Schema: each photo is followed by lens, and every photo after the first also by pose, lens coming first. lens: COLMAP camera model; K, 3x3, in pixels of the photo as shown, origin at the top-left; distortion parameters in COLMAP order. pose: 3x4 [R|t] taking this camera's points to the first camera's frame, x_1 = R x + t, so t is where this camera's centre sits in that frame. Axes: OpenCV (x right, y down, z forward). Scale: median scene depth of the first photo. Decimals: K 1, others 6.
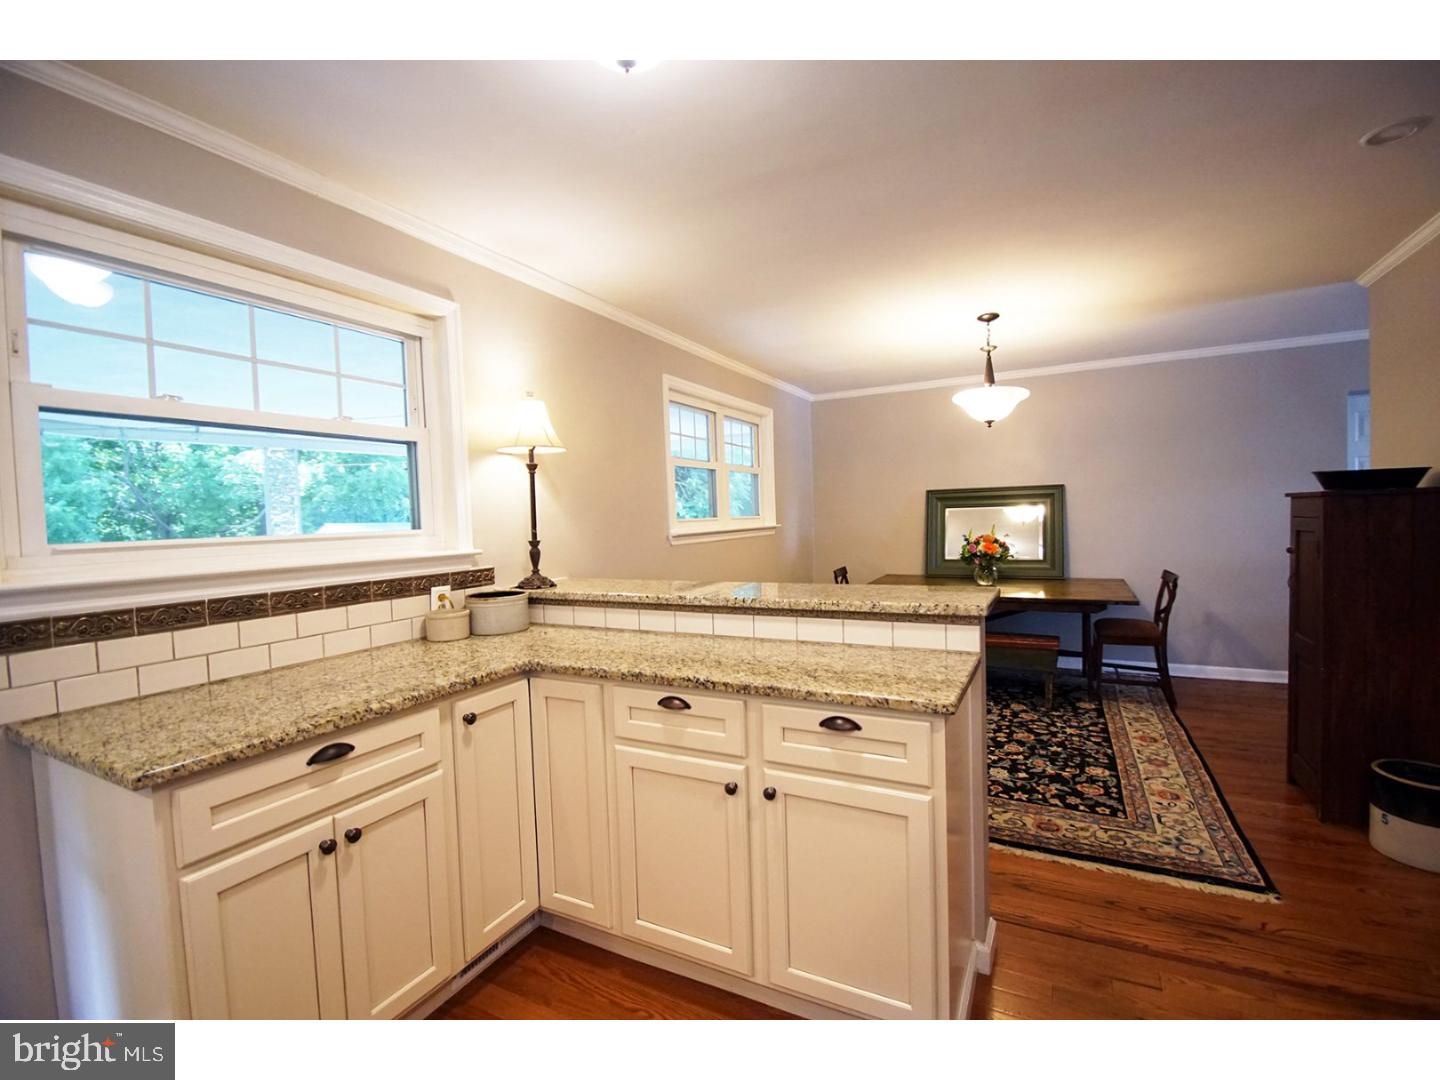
lens RADIAL K [[642.3, 0, 730.5], [0, 642.3, 541.6], [0, 0, 1]] dist [0.018828, -0.021807]
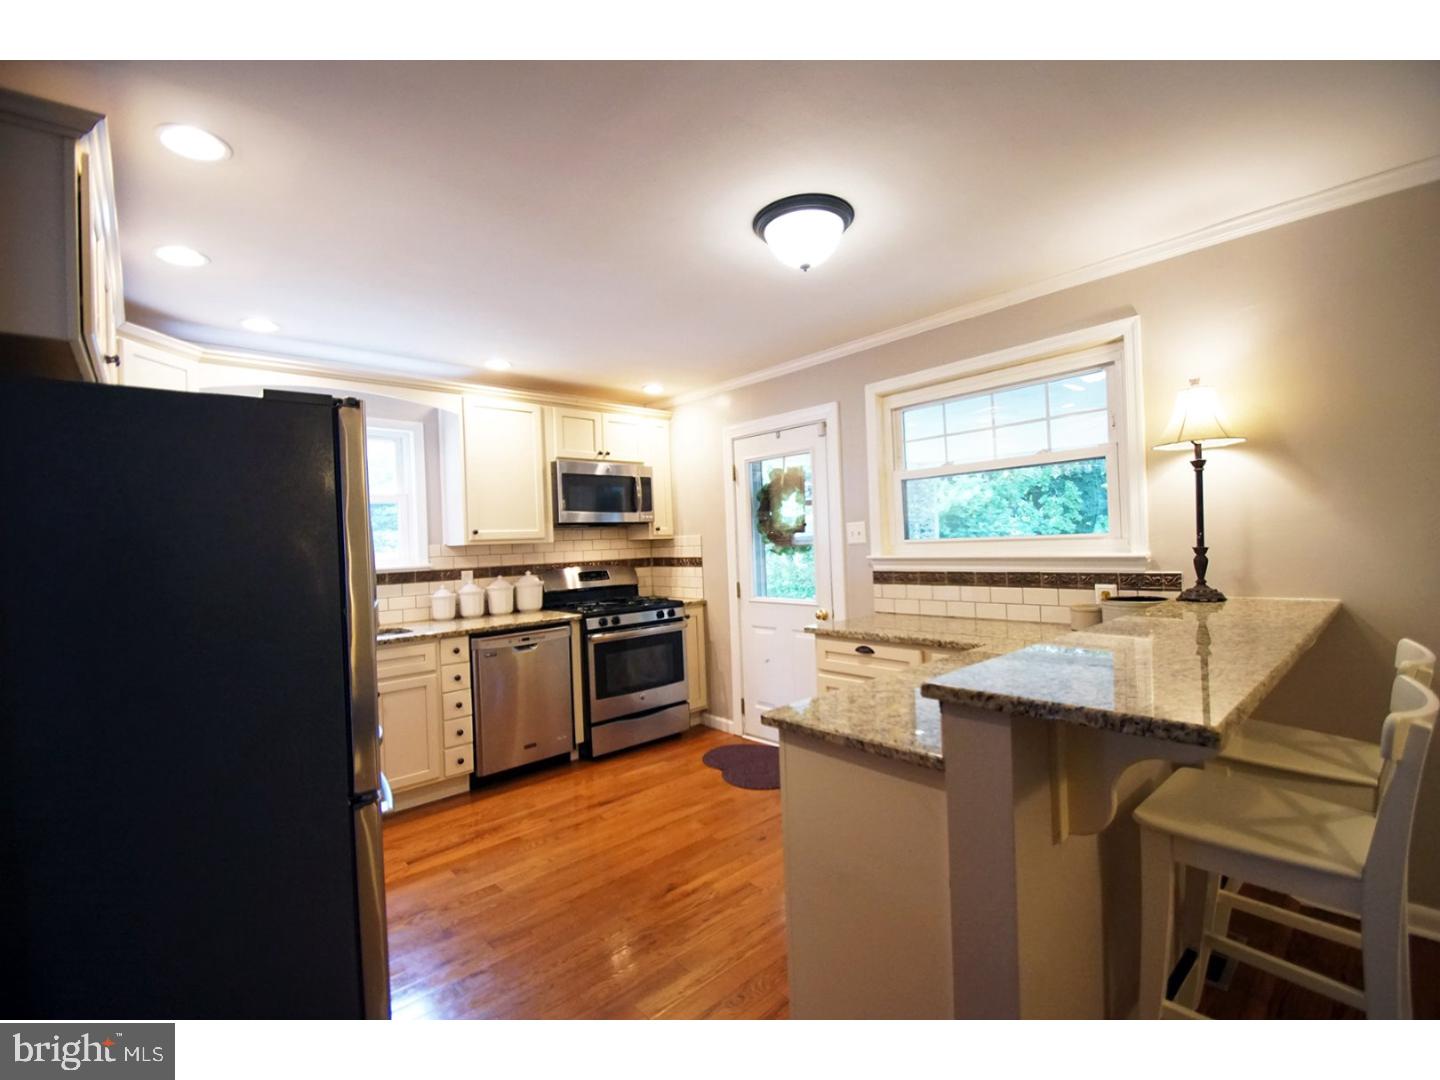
lens RADIAL K [[625.0, 0, 723.1], [0, 625.0, 548.0], [0, 0, 1]] dist [0.000807, -0.000088]
pose [[-0.357304, 0.052453, -0.932514, 0.786930], [0.010110, 0.998580, 0.052295, -0.056124], [0.933933, 0.009258, -0.357327, 0.753764]]
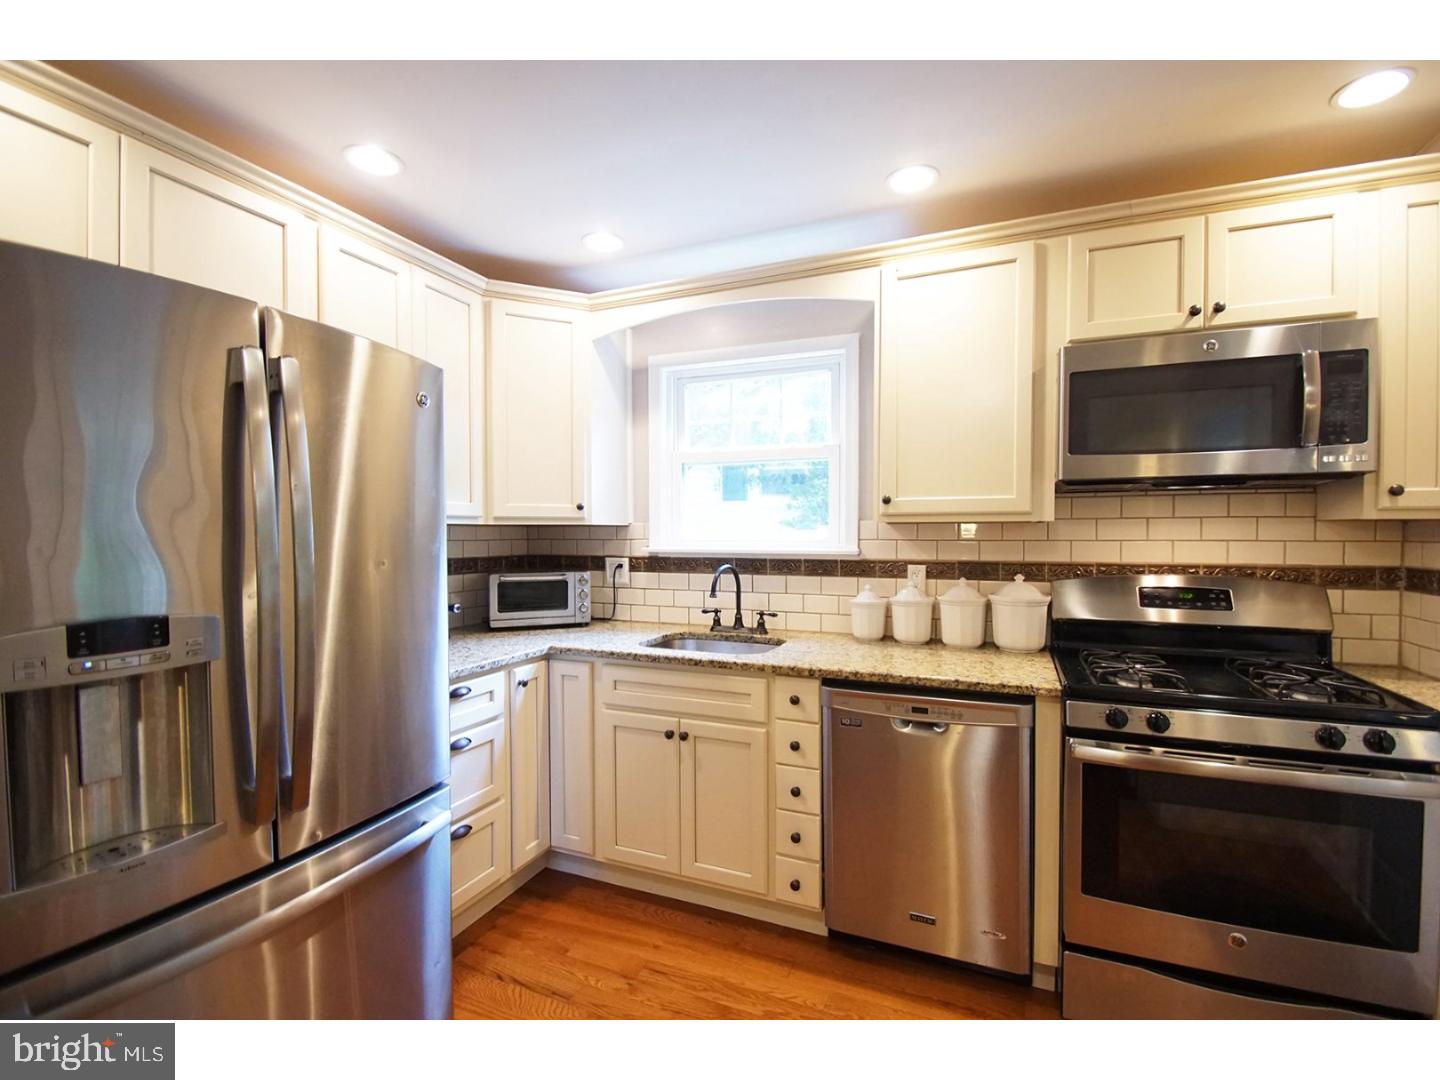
lens RADIAL K [[627.5, 0, 745.3], [0, 627.5, 546.0], [0, 0, 1]] dist [0.017806, -0.019971]
pose [[-0.996077, 0.032144, -0.082441, -0.147926], [0.026750, 0.997480, 0.065714, -0.020348], [0.084346, 0.063251, -0.994427, 0.513088]]
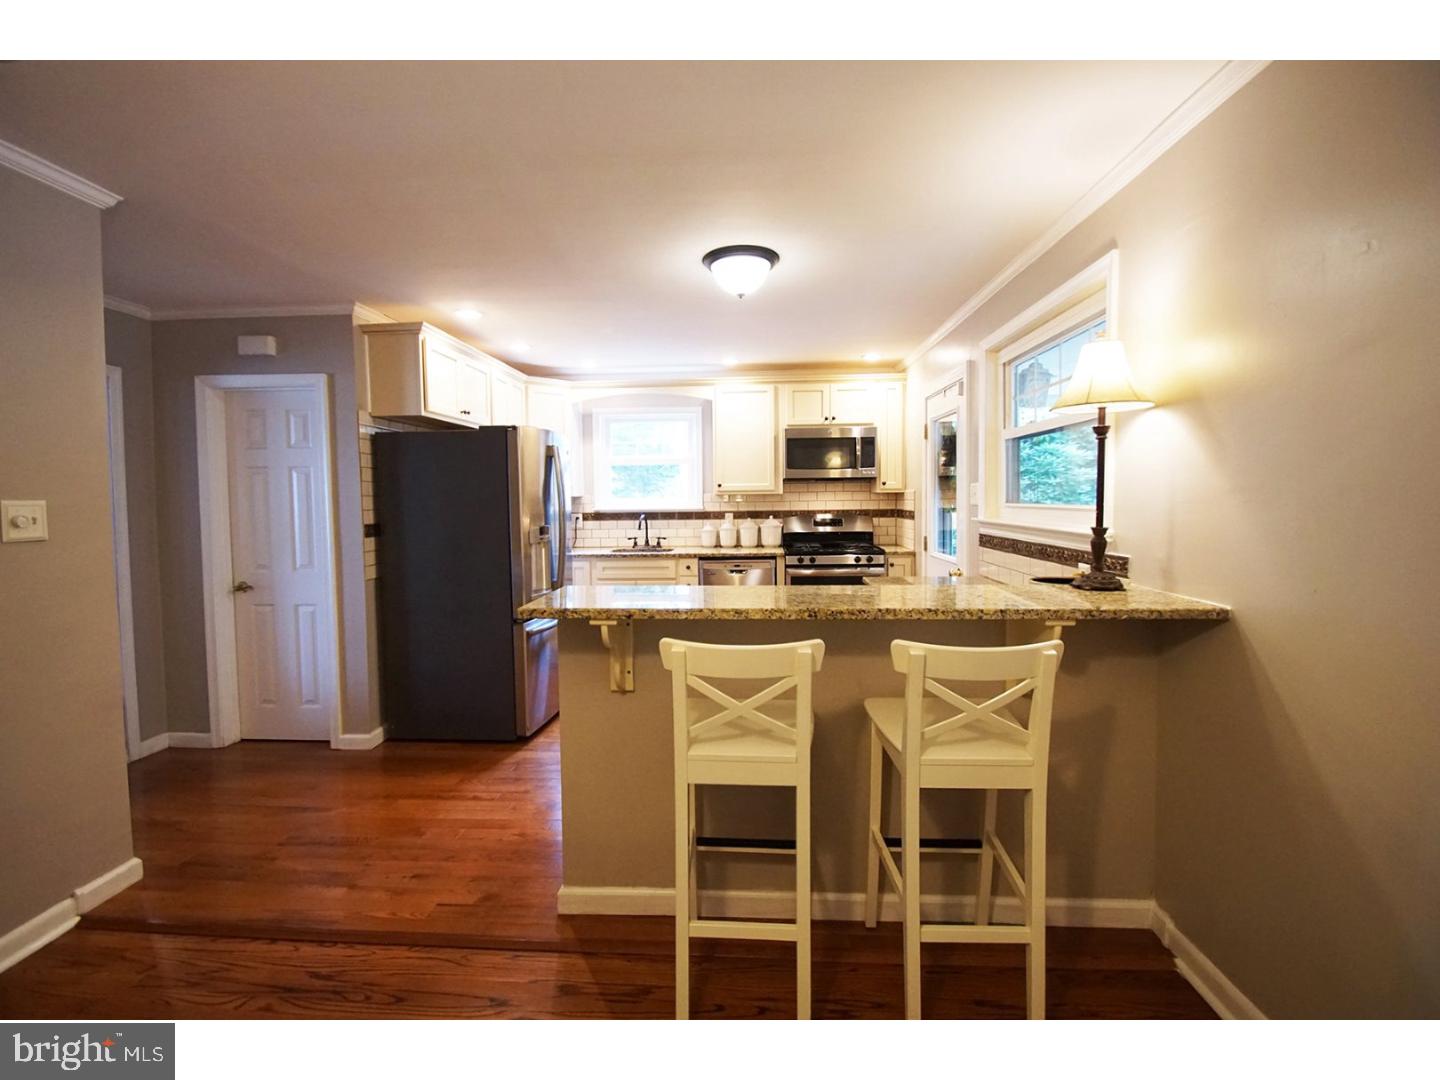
lens RADIAL K [[642.3, 0, 730.5], [0, 642.3, 541.6], [0, 0, 1]] dist [0.018828, -0.021807]
pose [[-0.910287, 0.069821, -0.408048, 0.442543], [0.021794, 0.992390, 0.121190, -0.094955], [0.413404, 0.101425, -0.904881, 1.641025]]
